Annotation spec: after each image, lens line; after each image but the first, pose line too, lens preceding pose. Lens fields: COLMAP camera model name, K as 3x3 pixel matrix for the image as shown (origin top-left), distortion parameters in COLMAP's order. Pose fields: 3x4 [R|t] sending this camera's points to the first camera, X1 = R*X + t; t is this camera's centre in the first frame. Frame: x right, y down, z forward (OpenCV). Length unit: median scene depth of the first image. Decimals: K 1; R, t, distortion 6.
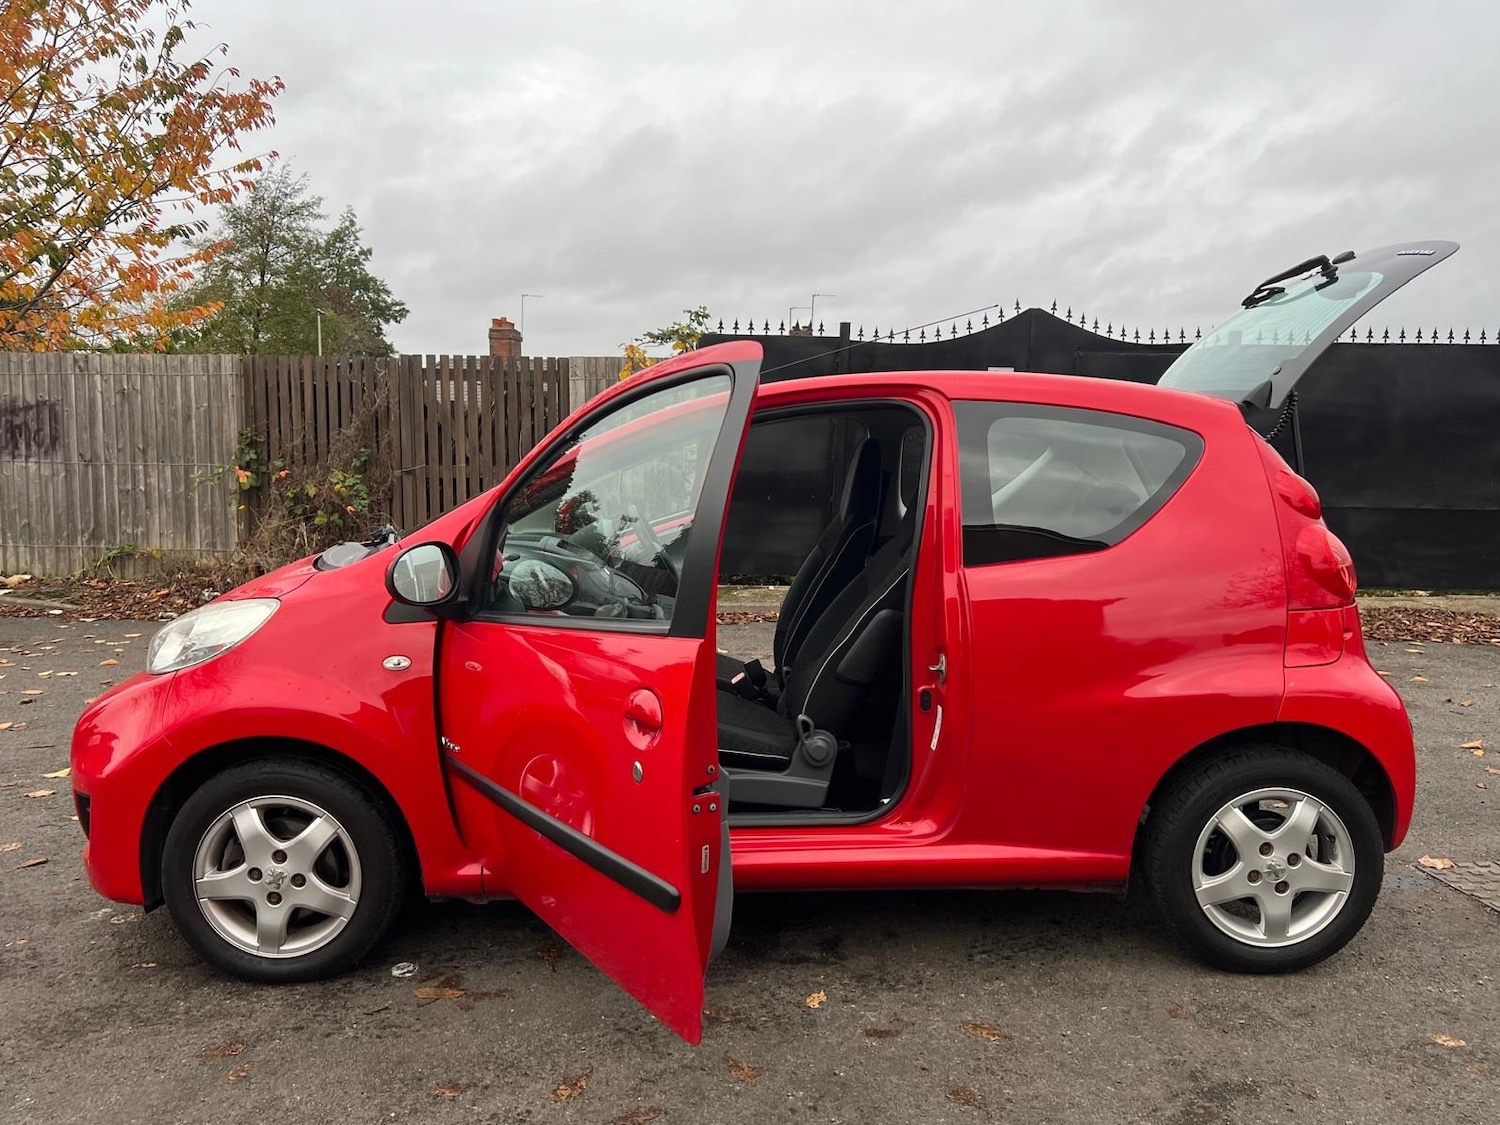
lens RADIAL K [[1169.6, 0, 745.9], [0, 1169.6, 570.0], [0, 0, 1]] dist [0.043209, -0.049327]
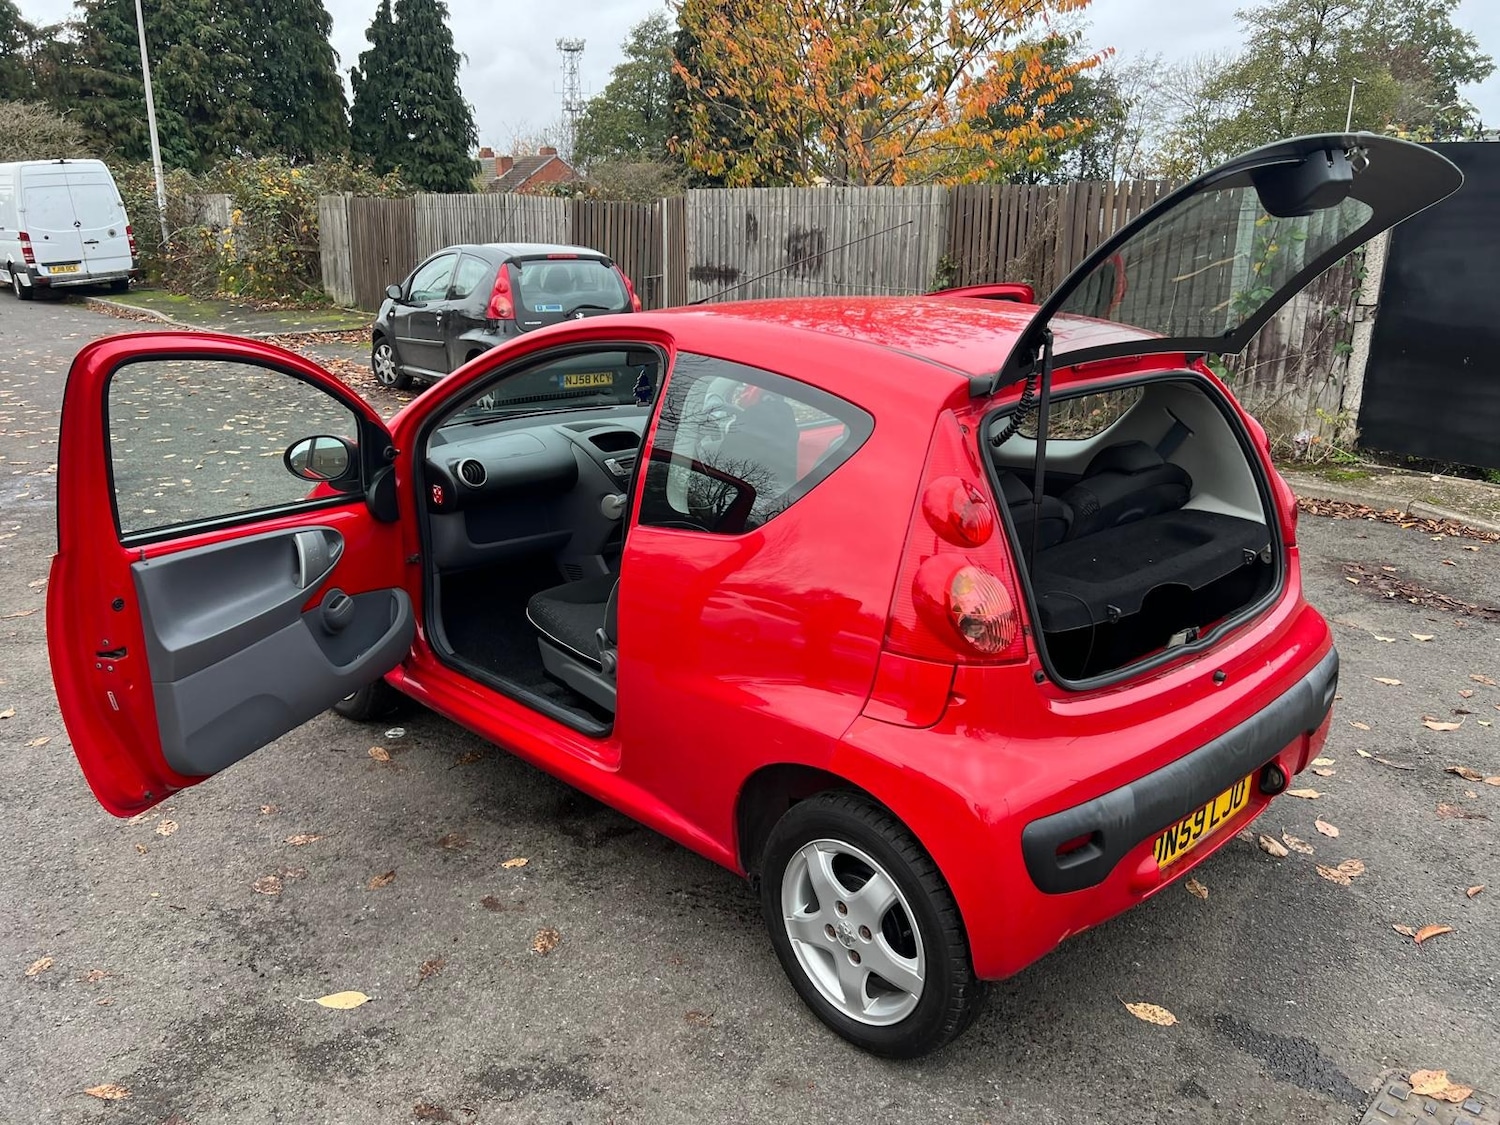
lens RADIAL K [[1169.6, 0, 745.9], [0, 1169.6, 570.0], [0, 0, 1]] dist [0.043209, -0.049327]
pose [[0.675035, 0.211694, -0.706762, 0.275577], [-0.083497, 0.973717, 0.211905, -0.052621], [0.733045, -0.084031, 0.674969, 0.112204]]
